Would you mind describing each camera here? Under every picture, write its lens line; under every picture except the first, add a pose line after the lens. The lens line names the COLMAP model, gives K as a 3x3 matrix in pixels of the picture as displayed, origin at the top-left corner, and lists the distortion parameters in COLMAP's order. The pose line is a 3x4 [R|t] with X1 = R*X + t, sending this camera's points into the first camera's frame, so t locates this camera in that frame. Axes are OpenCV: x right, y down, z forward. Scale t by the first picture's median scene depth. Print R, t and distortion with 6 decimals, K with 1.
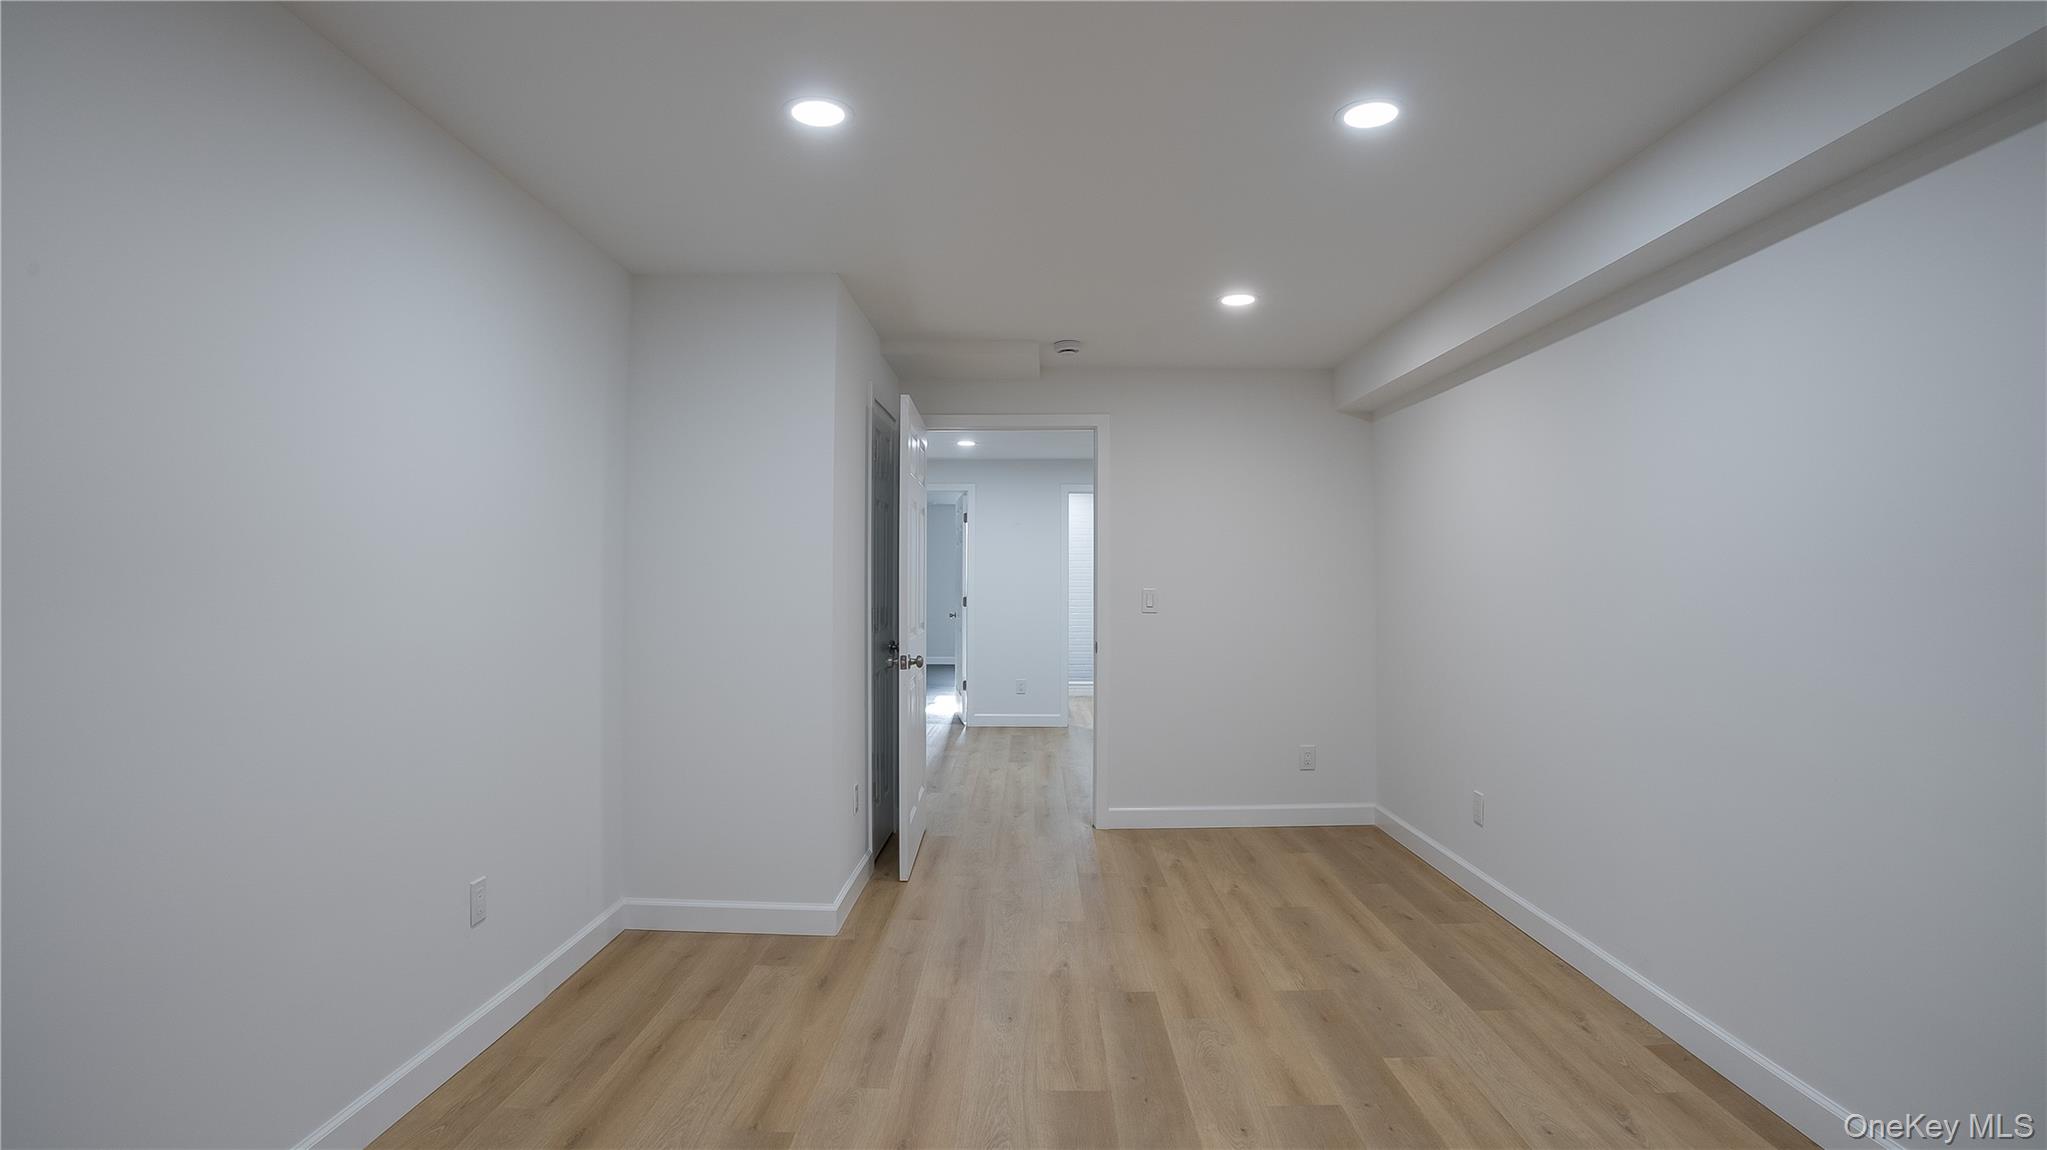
lens RADIAL K [[930.9, 0, 1027.5], [0, 930.9, 577.0], [0, 0, 1]] dist [-0.002240, 0.000182]
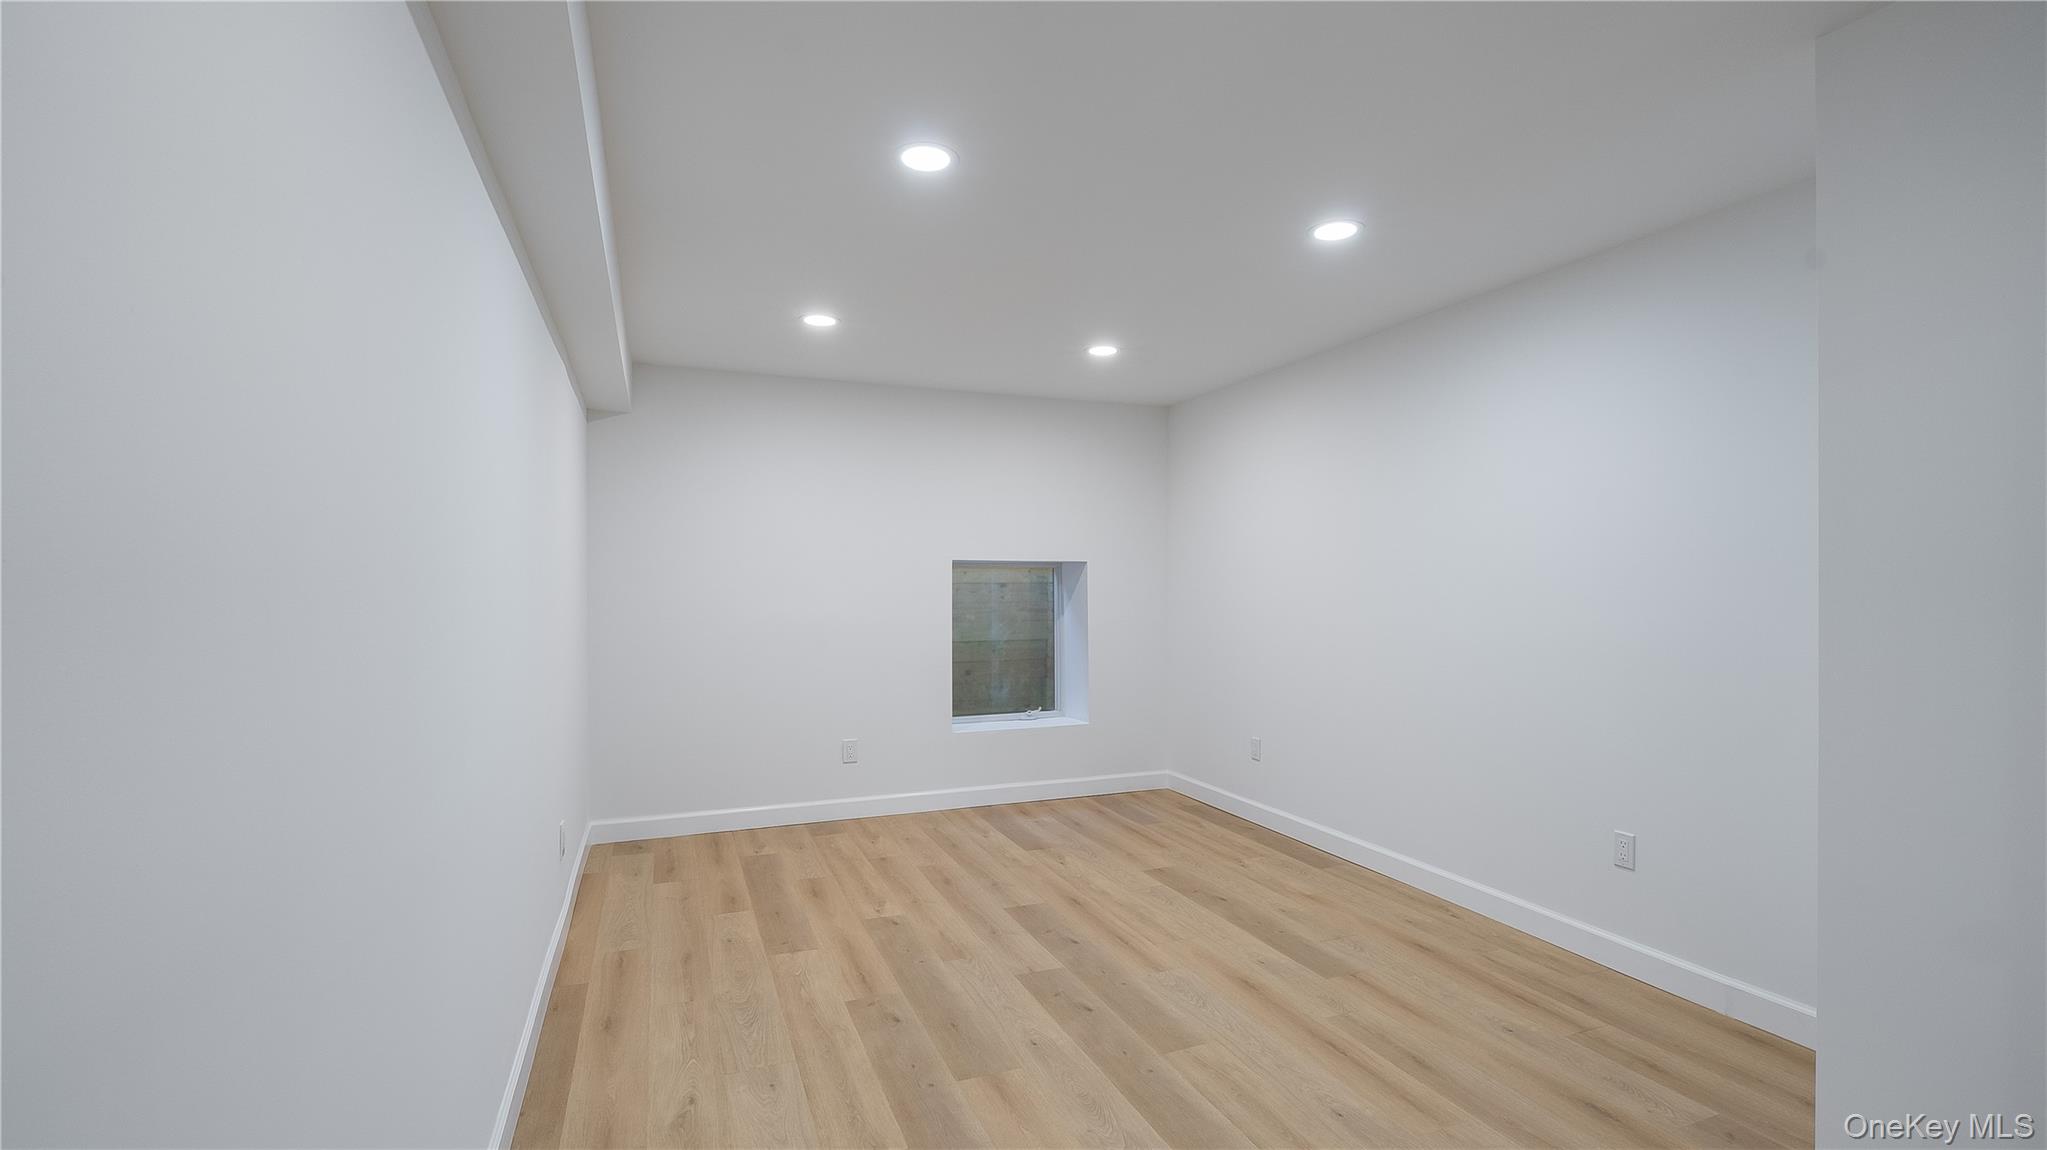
lens RADIAL K [[930.9, 0, 1024.2], [0, 930.9, 582.5], [0, 0, 1]] dist [-0.002240, 0.000182]
pose [[-0.921213, -0.019442, -0.388571, 0.651693], [-0.013539, 0.999748, -0.017926, 0.027888], [0.388822, -0.011252, -0.921244, 1.906236]]
